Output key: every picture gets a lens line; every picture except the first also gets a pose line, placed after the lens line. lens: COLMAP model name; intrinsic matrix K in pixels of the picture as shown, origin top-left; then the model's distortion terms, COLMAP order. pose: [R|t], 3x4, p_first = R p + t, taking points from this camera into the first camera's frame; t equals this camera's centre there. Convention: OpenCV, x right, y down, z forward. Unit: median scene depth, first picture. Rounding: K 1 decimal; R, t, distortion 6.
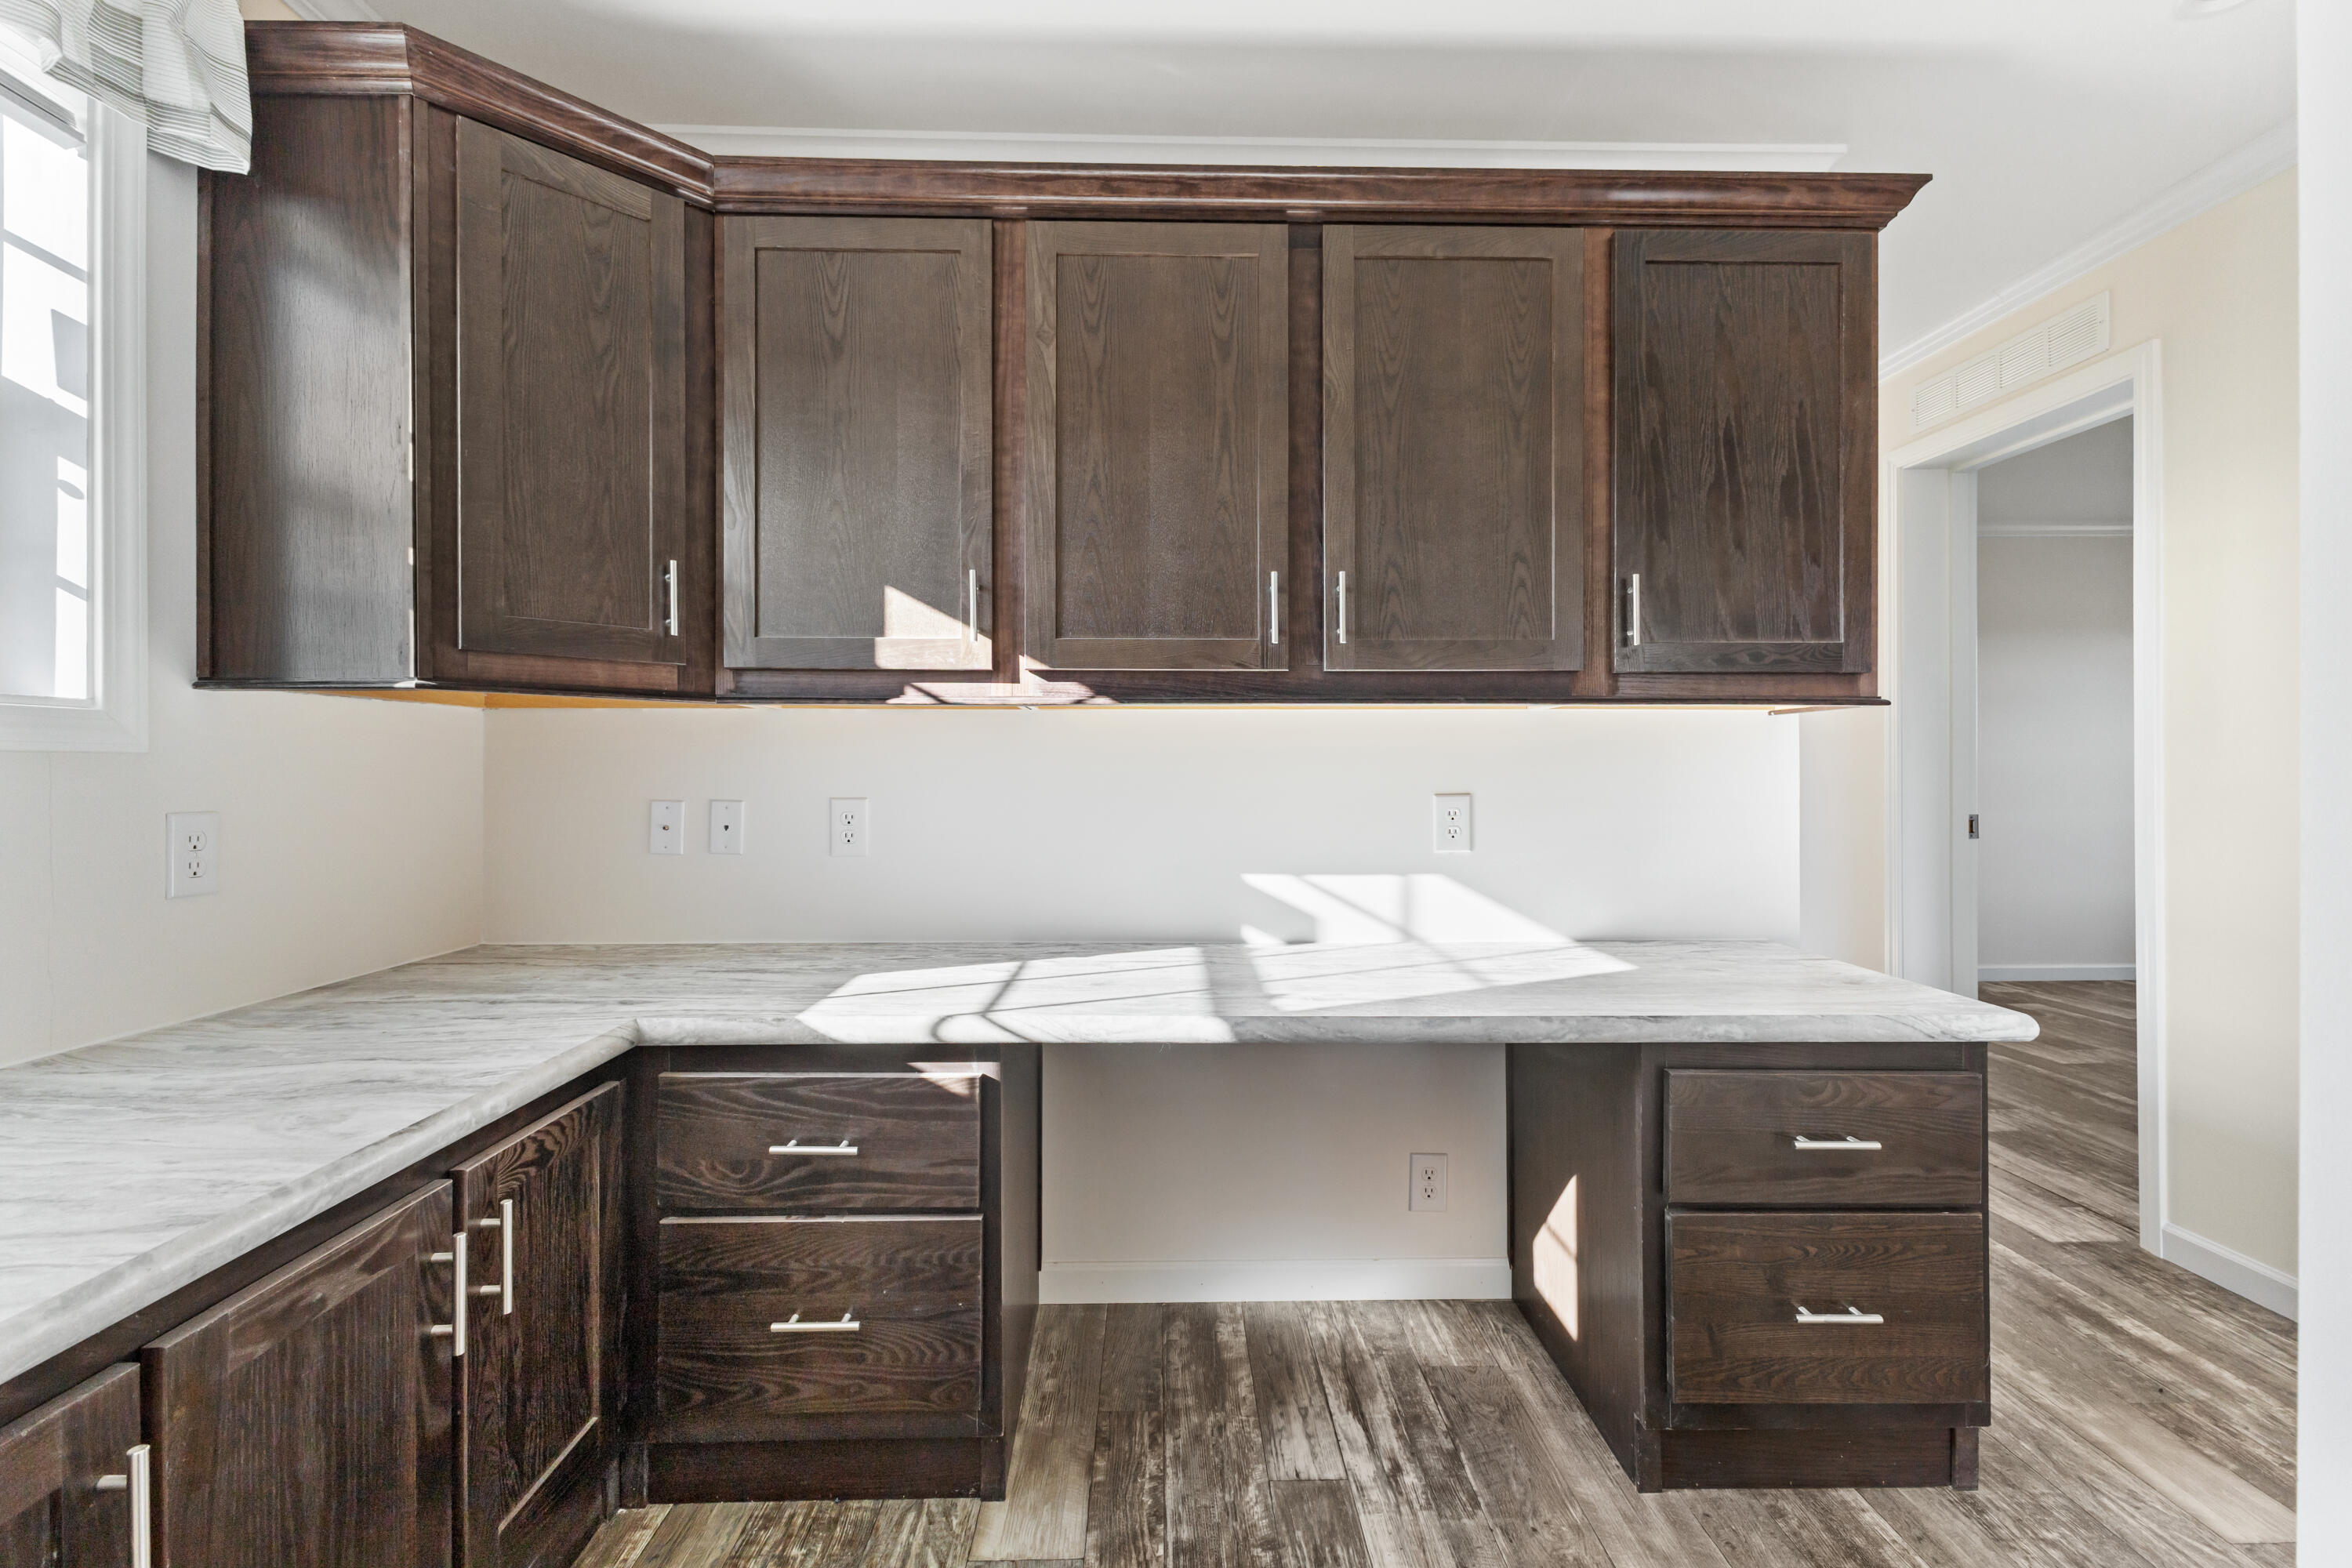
lens RADIAL K [[1019.9, 0, 1184.9], [0, 1019.9, 772.4], [0, 0, 1]] dist [0.010128, -0.000779]
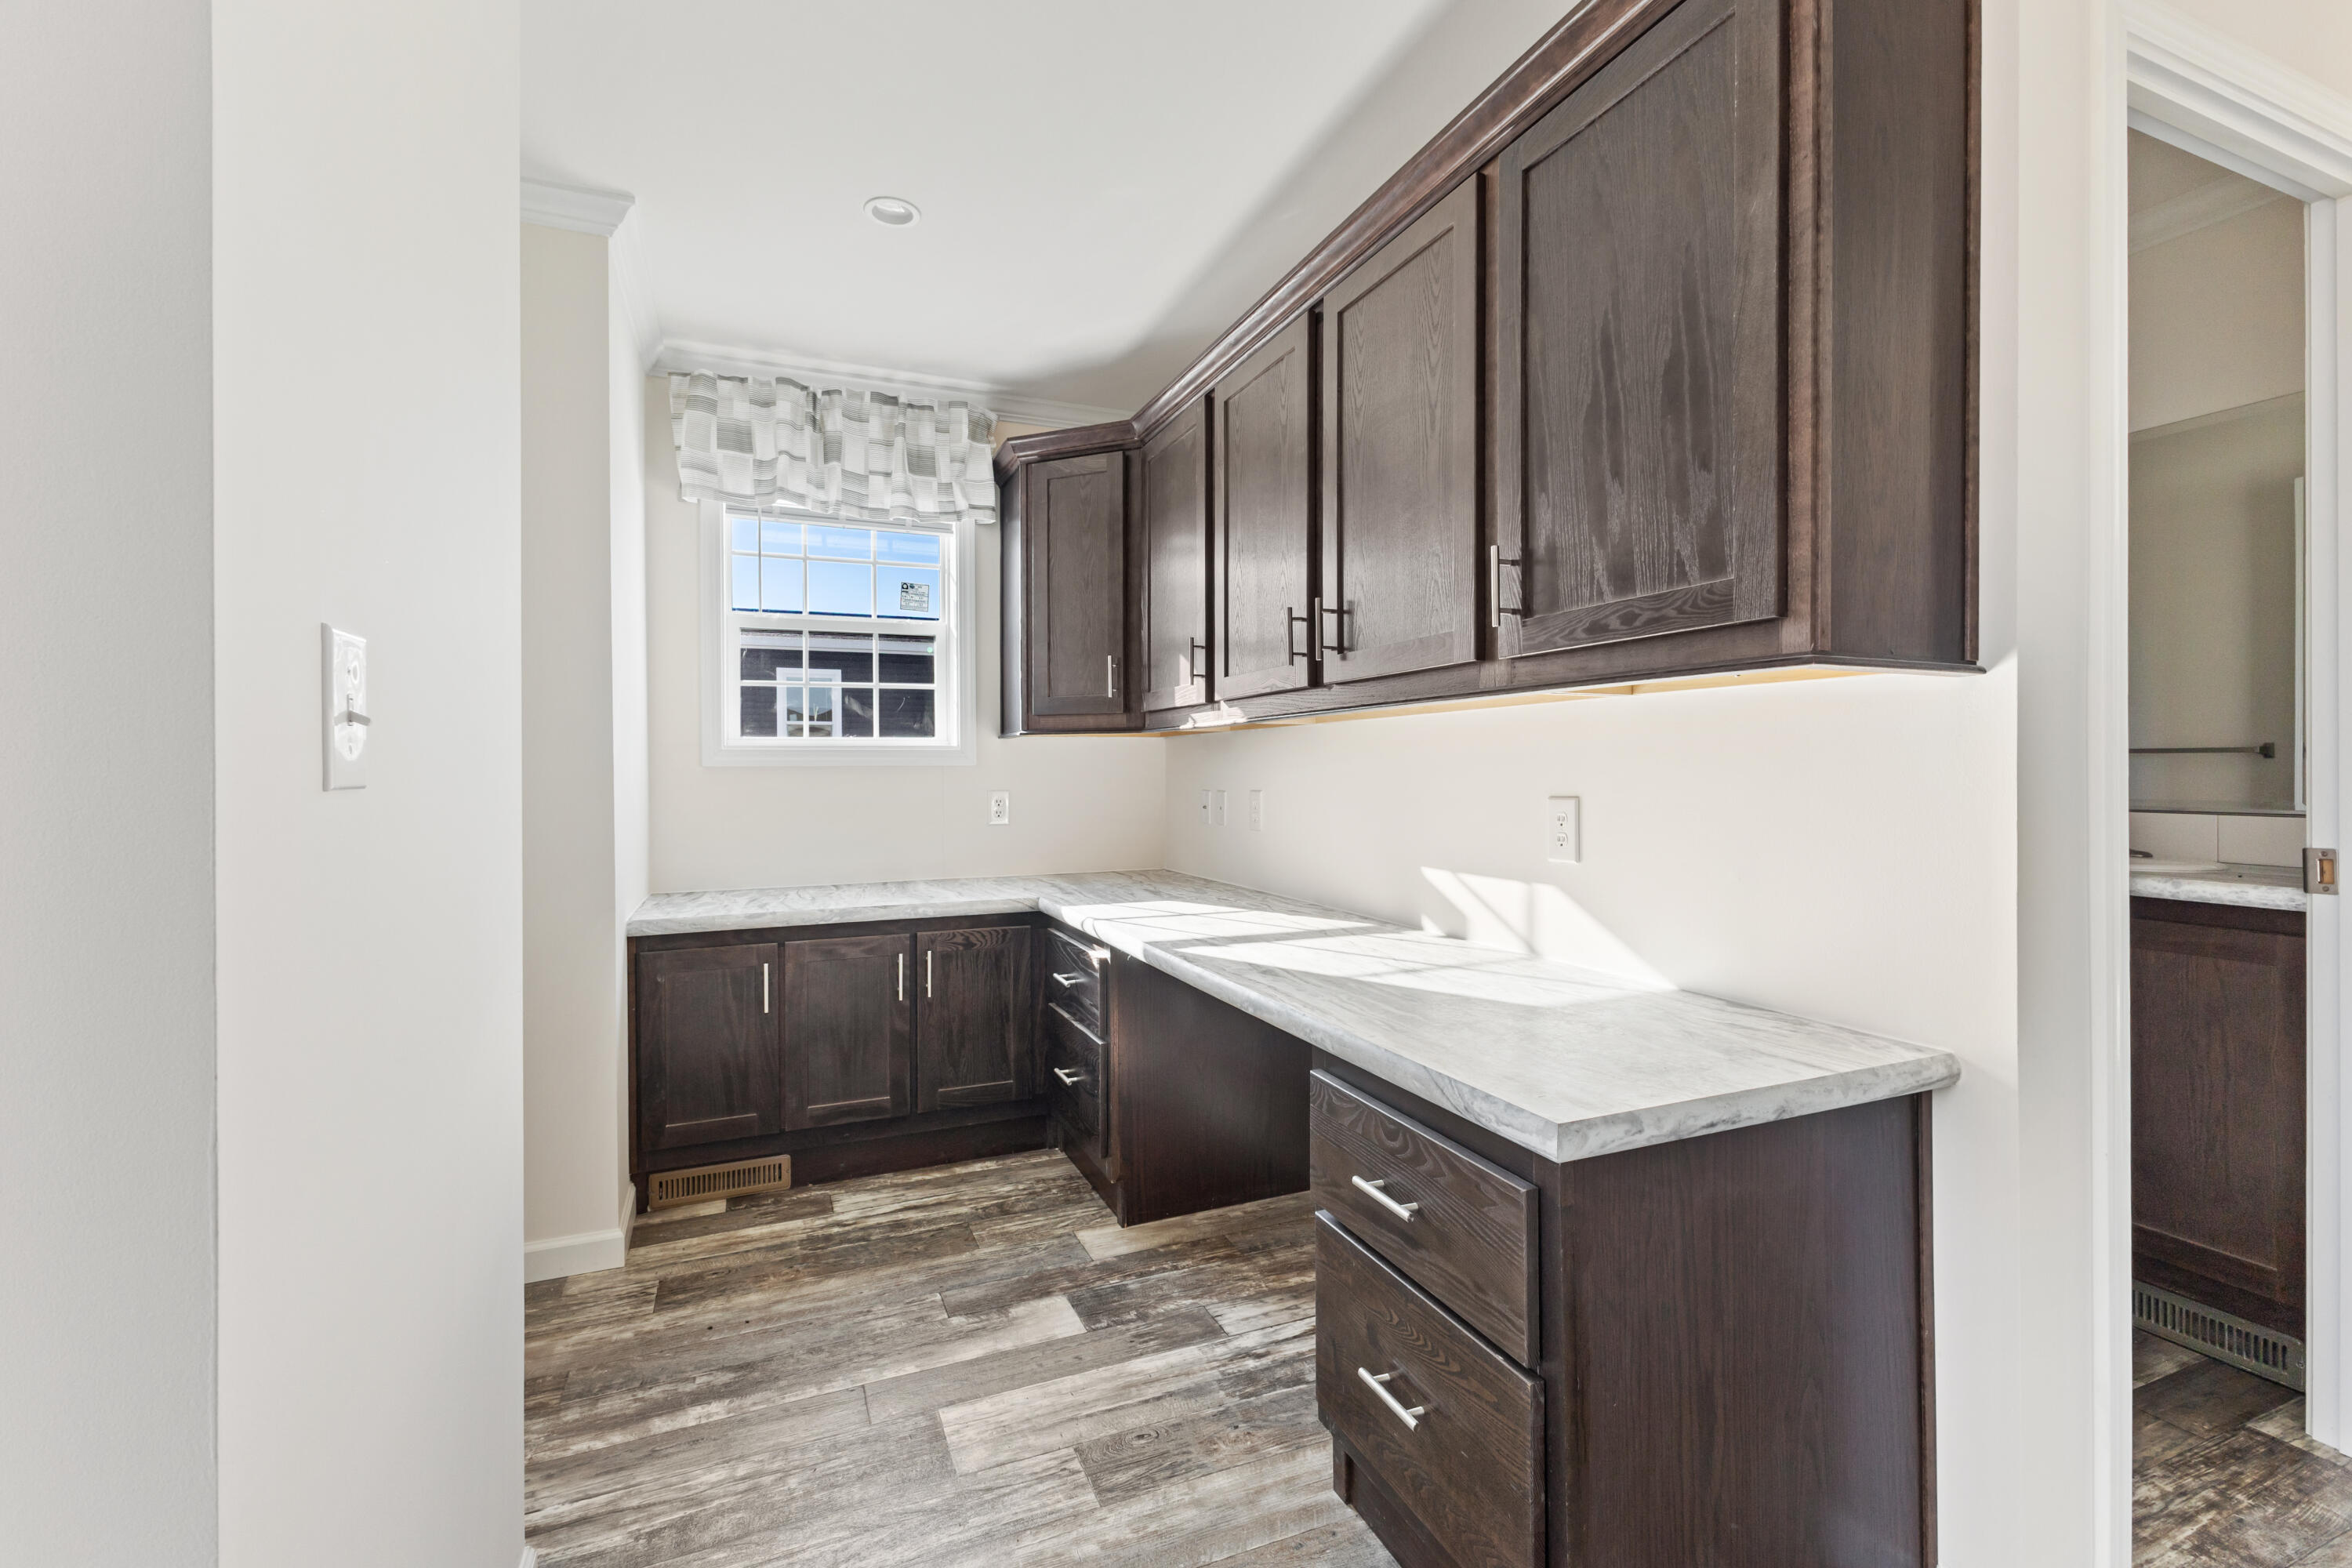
lens RADIAL K [[1019.9, 0, 1184.9], [0, 1019.9, 772.4], [0, 0, 1]] dist [0.010128, -0.000779]
pose [[0.368525, -0.000801, -0.929617, 1.136290], [0.002578, 0.999997, 0.000160, -0.001672], [0.929614, -0.002455, 0.368526, 0.425432]]
